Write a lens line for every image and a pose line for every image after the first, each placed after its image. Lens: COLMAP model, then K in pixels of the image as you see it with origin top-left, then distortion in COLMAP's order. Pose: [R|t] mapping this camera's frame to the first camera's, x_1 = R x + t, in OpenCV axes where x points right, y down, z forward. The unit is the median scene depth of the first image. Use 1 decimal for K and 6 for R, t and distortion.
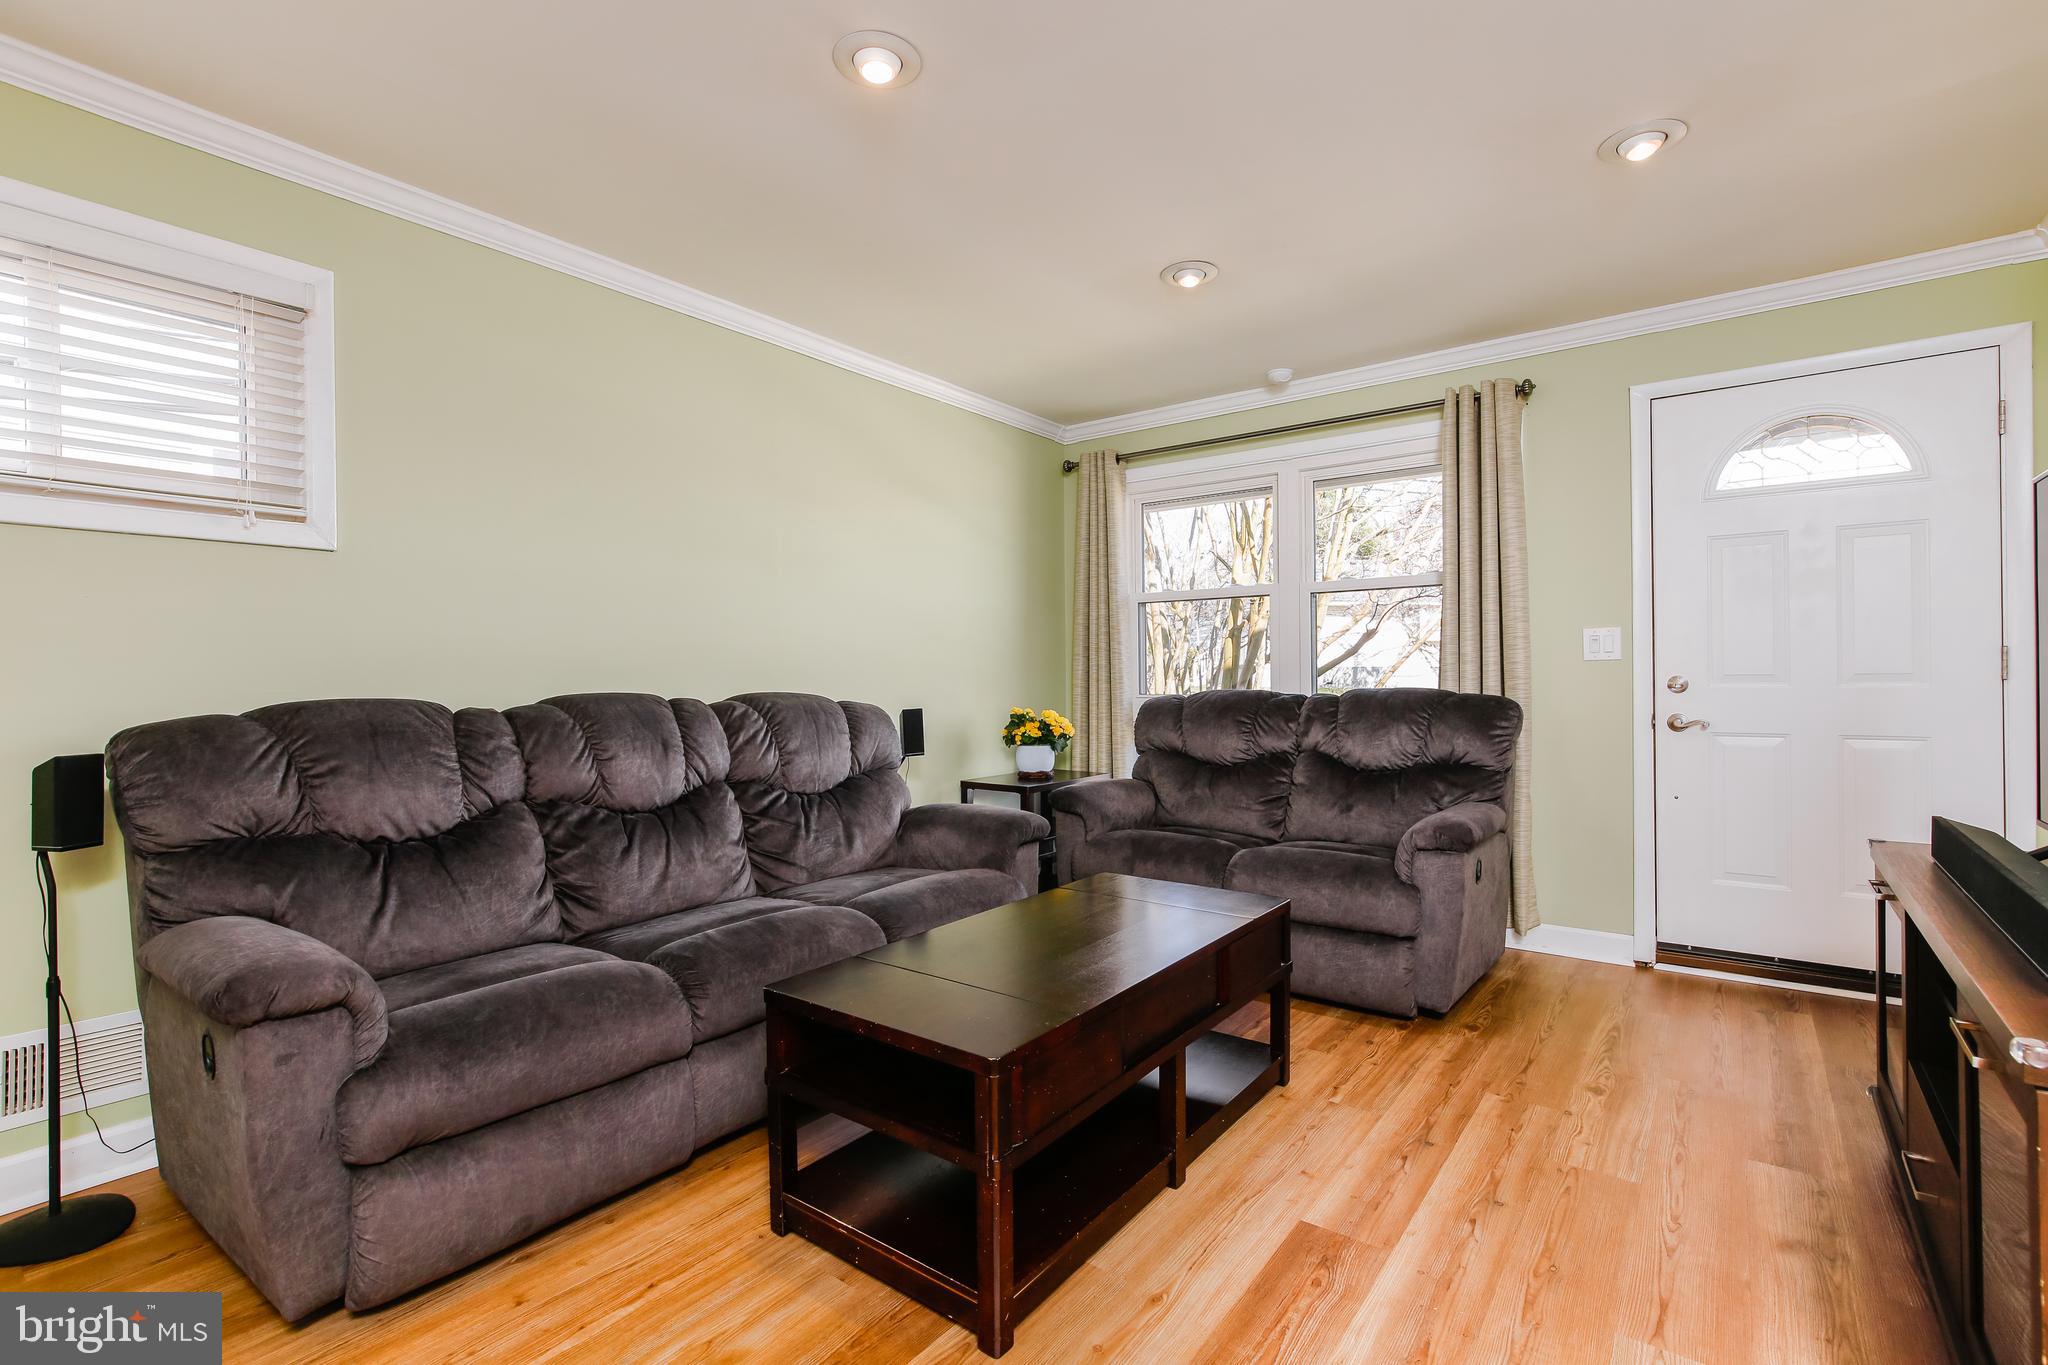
lens RADIAL K [[923.3, 0, 1023.4], [0, 923.3, 672.8], [0, 0, 1]] dist [-0.014607, 0.005275]
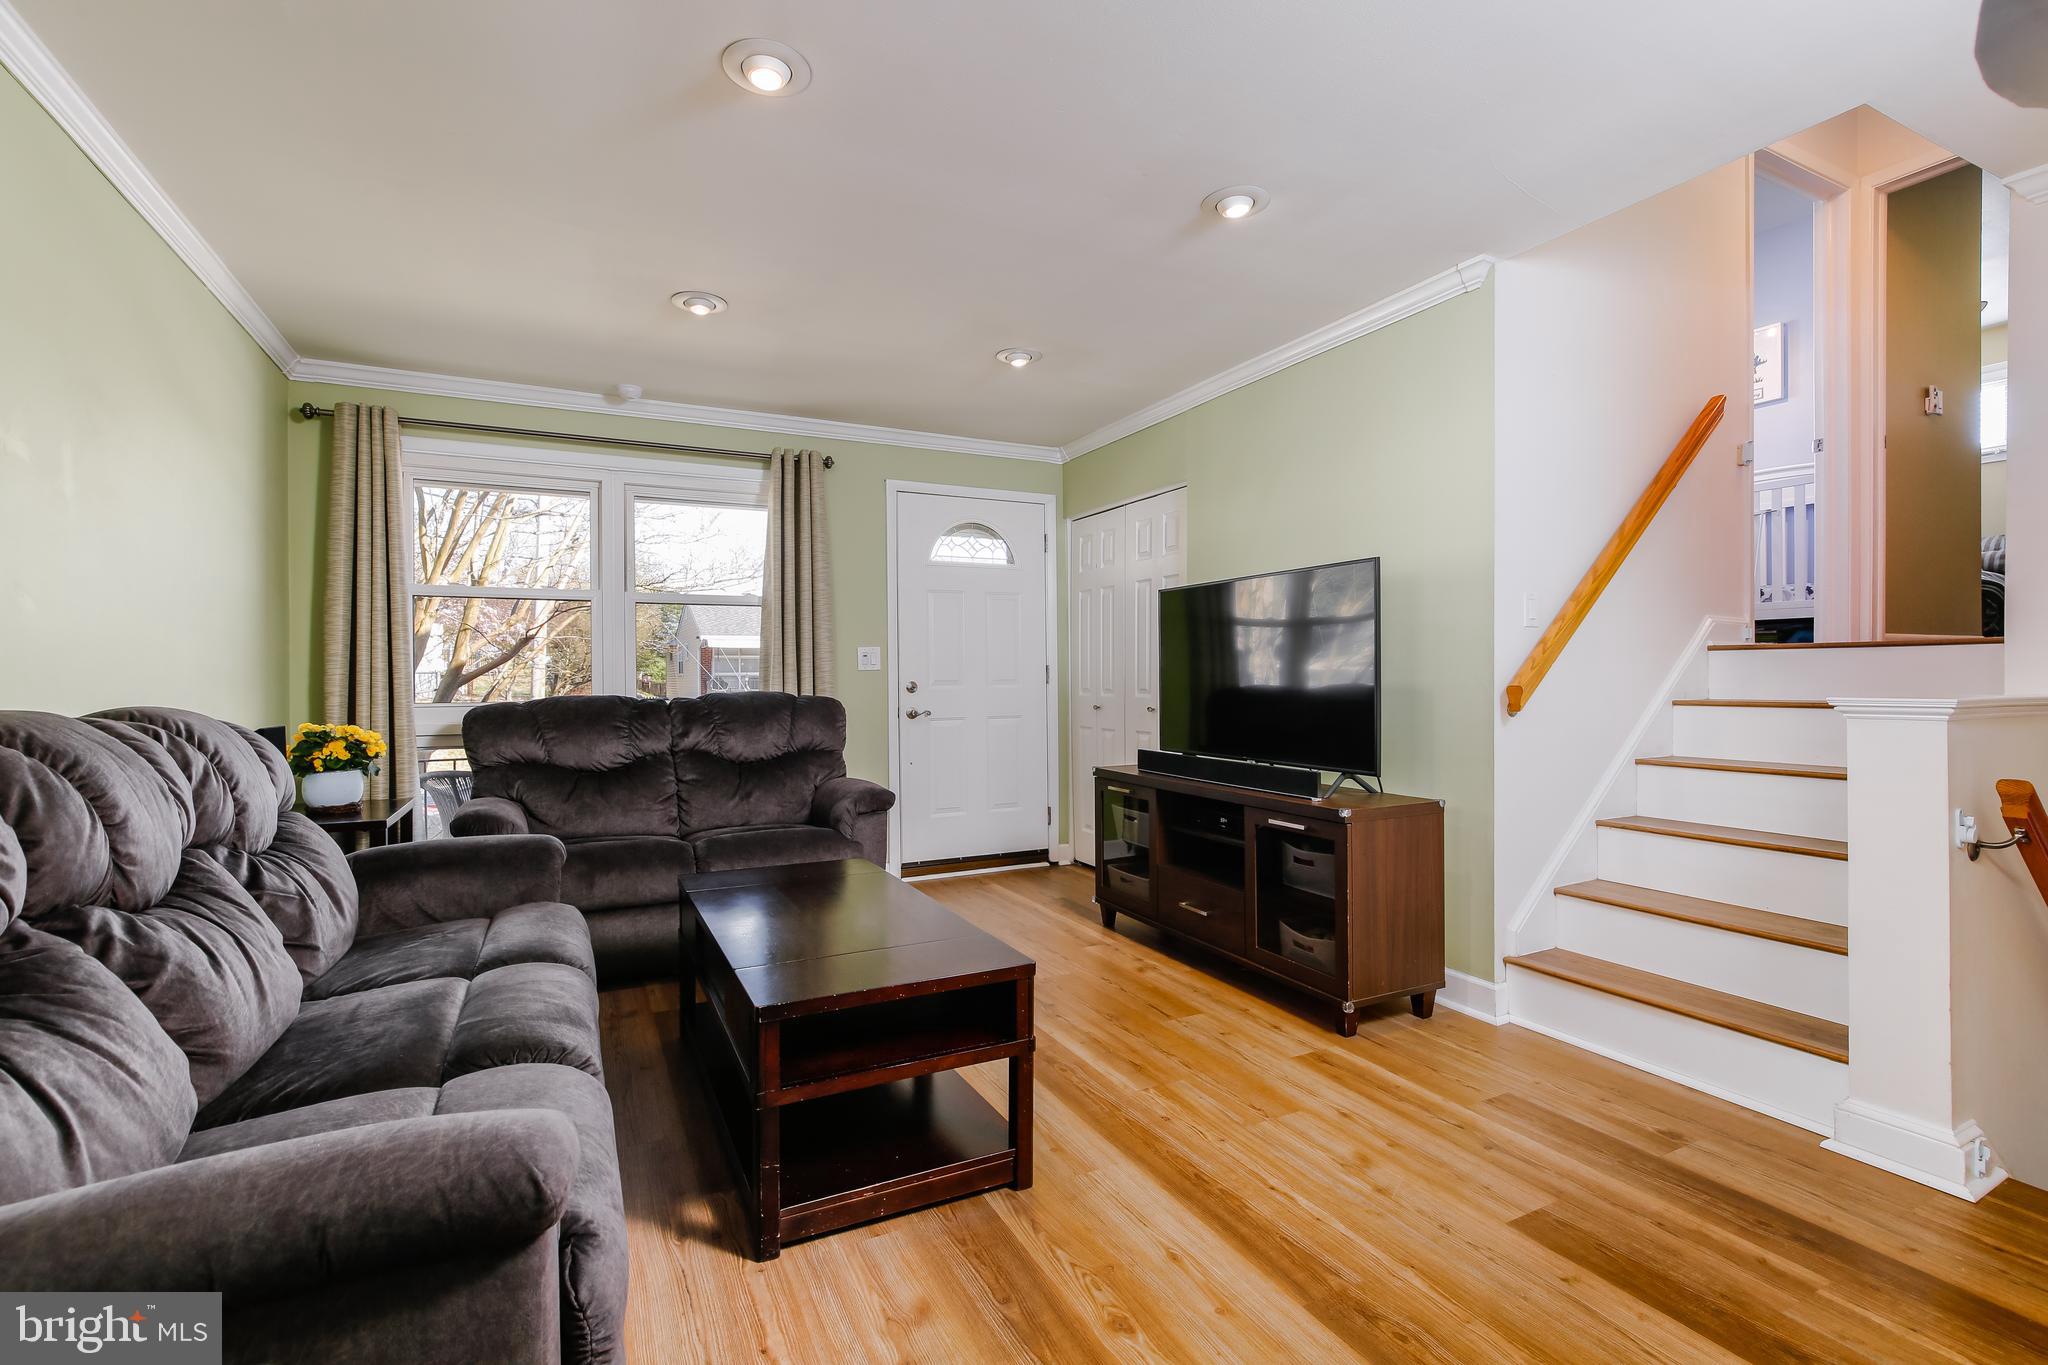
lens RADIAL K [[923.3, 0, 1009.8], [0, 923.3, 686.8], [0, 0, 1]] dist [-0.014607, 0.005275]
pose [[0.449235, -0.003325, 0.893408, -0.504411], [-0.000625, 0.999992, 0.004036, 0.004771], [-0.893414, -0.002371, 0.449229, 0.173564]]
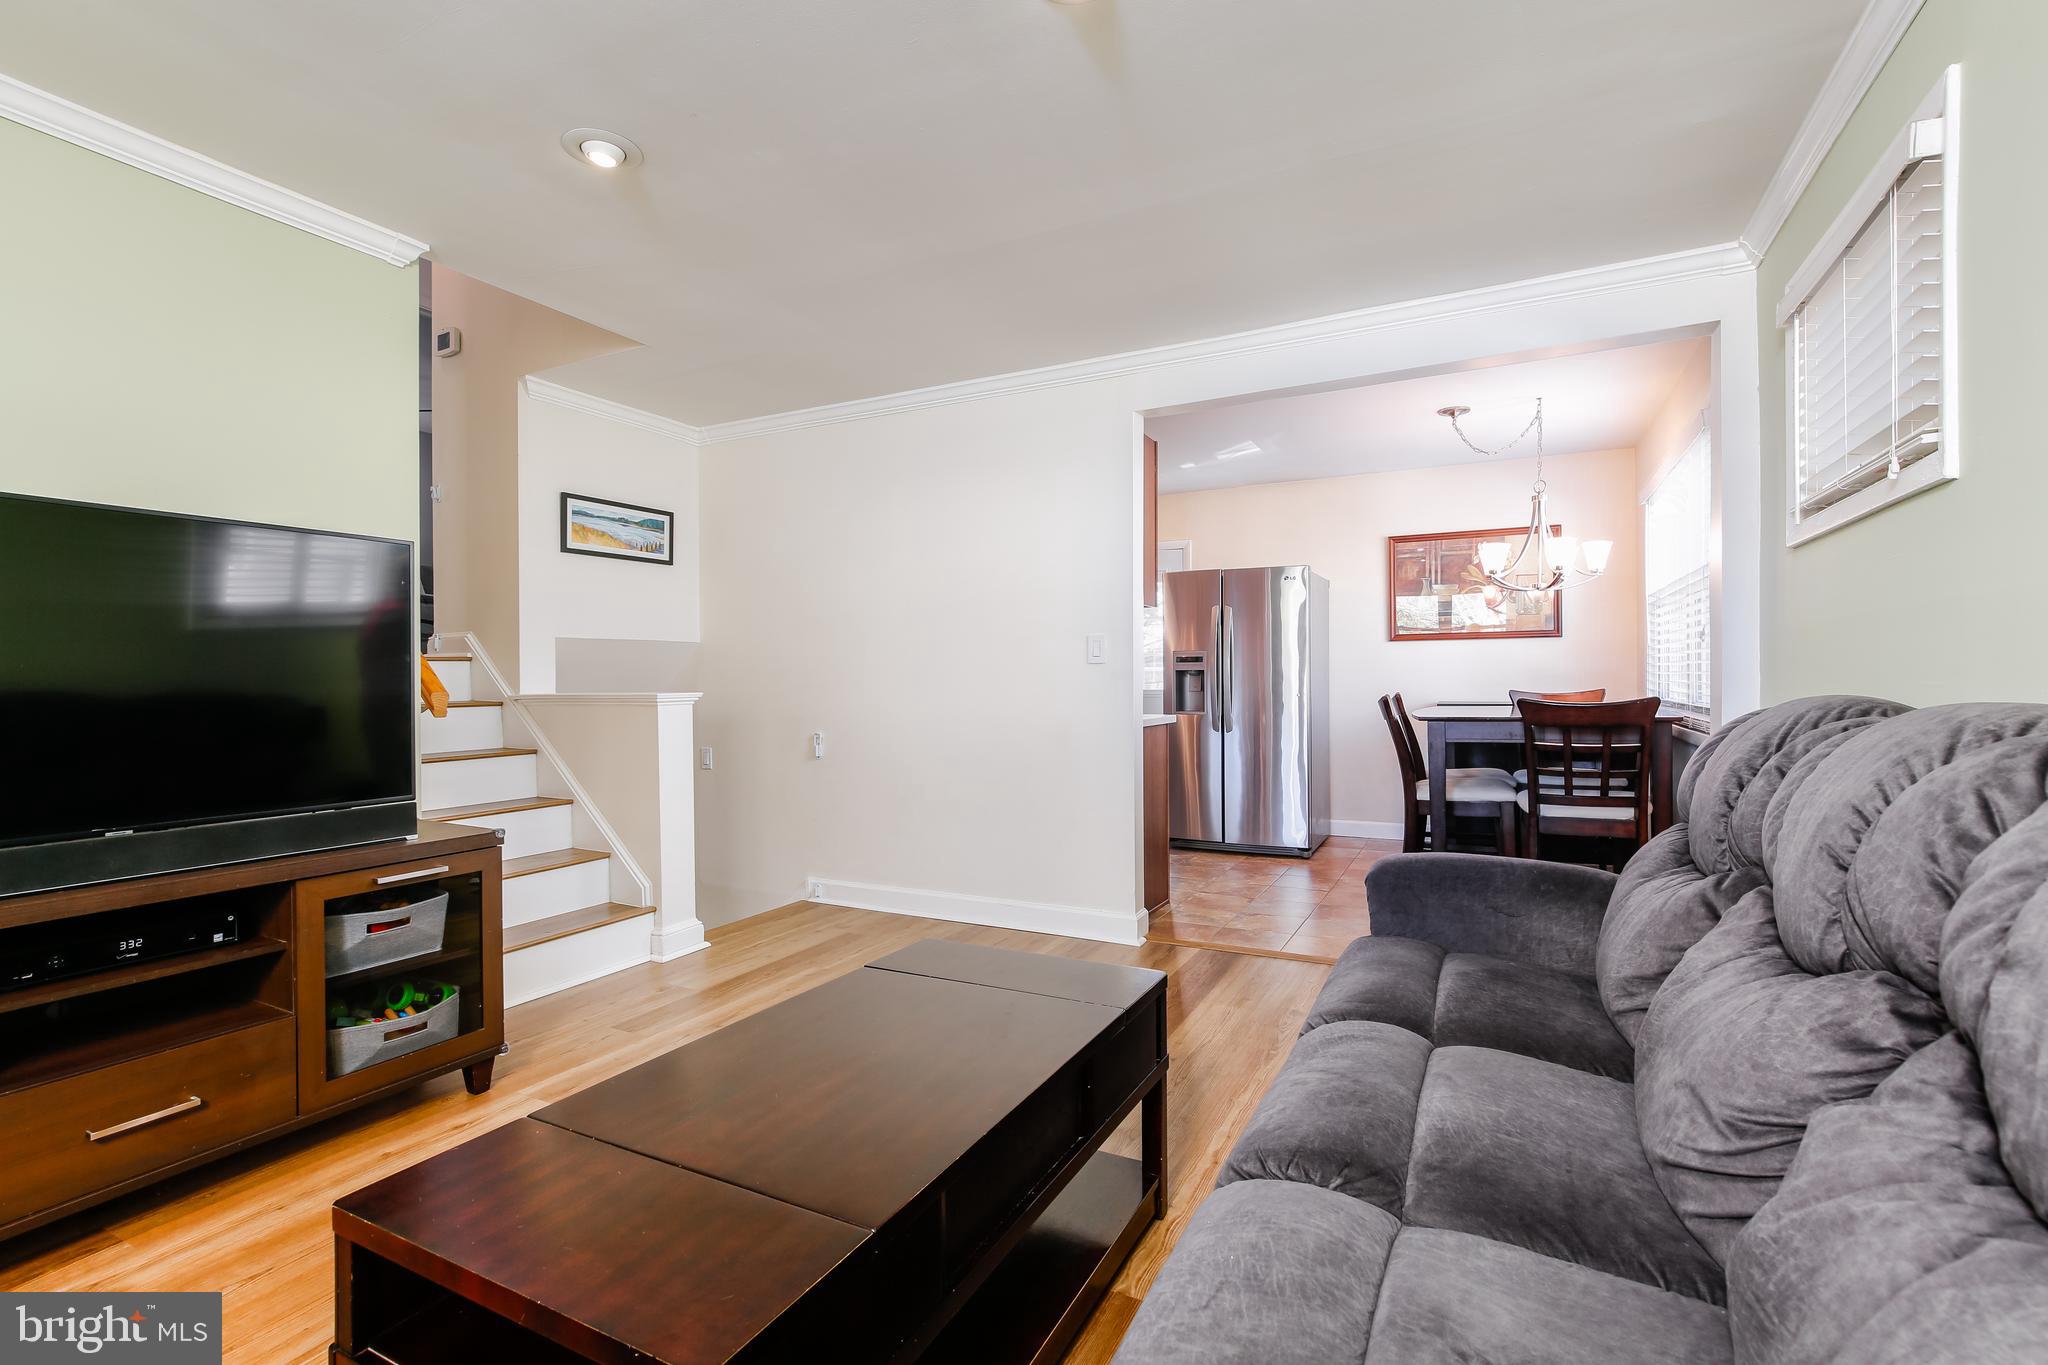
lens RADIAL K [[923.3, 0, 1017.0], [0, 923.3, 679.6], [0, 0, 1]] dist [-0.014607, 0.005275]
pose [[-0.984323, 0.012241, -0.175948, 0.040788], [0.012814, 0.999916, -0.002118, 0.004318], [0.175907, -0.004340, -0.984397, 1.004776]]
